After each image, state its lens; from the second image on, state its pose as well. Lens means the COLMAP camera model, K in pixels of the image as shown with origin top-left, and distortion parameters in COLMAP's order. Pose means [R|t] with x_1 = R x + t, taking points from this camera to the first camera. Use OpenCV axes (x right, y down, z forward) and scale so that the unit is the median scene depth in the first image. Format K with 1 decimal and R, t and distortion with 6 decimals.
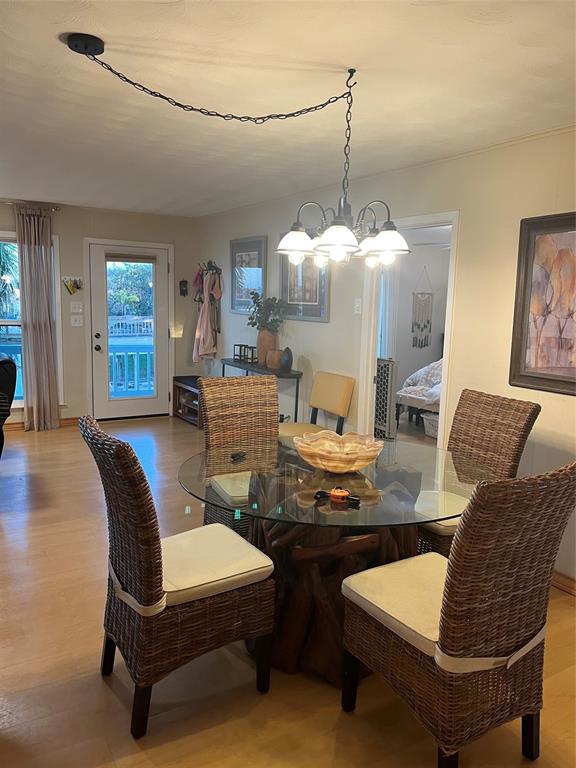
lens RADIAL K [[580.2, 0, 288.6], [0, 580.2, 380.0], [0, 0, 1]] dist [0.088385, -0.113231]
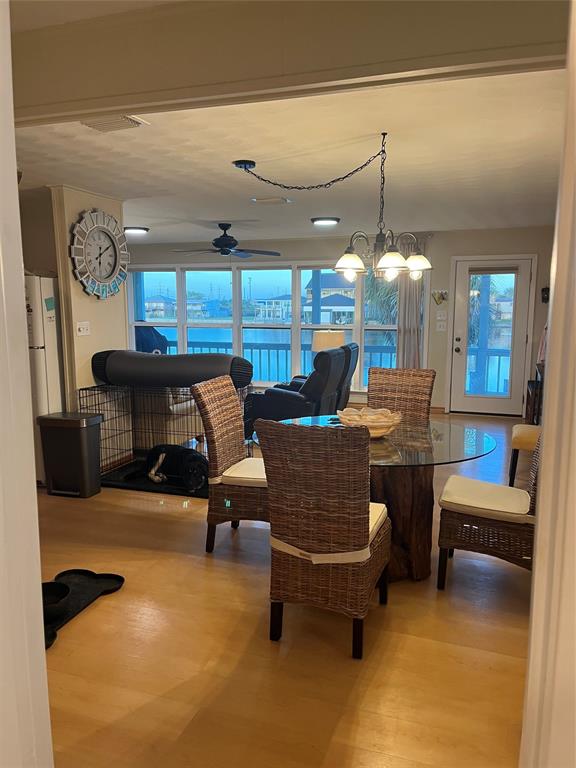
lens RADIAL K [[580.2, 0, 288.6], [0, 580.2, 380.0], [0, 0, 1]] dist [0.088385, -0.113231]
pose [[0.631642, 0.076960, -0.771431, 0.377100], [-0.088942, 0.995684, 0.026507, 0.003788], [0.770141, 0.051870, 0.635761, 0.008348]]
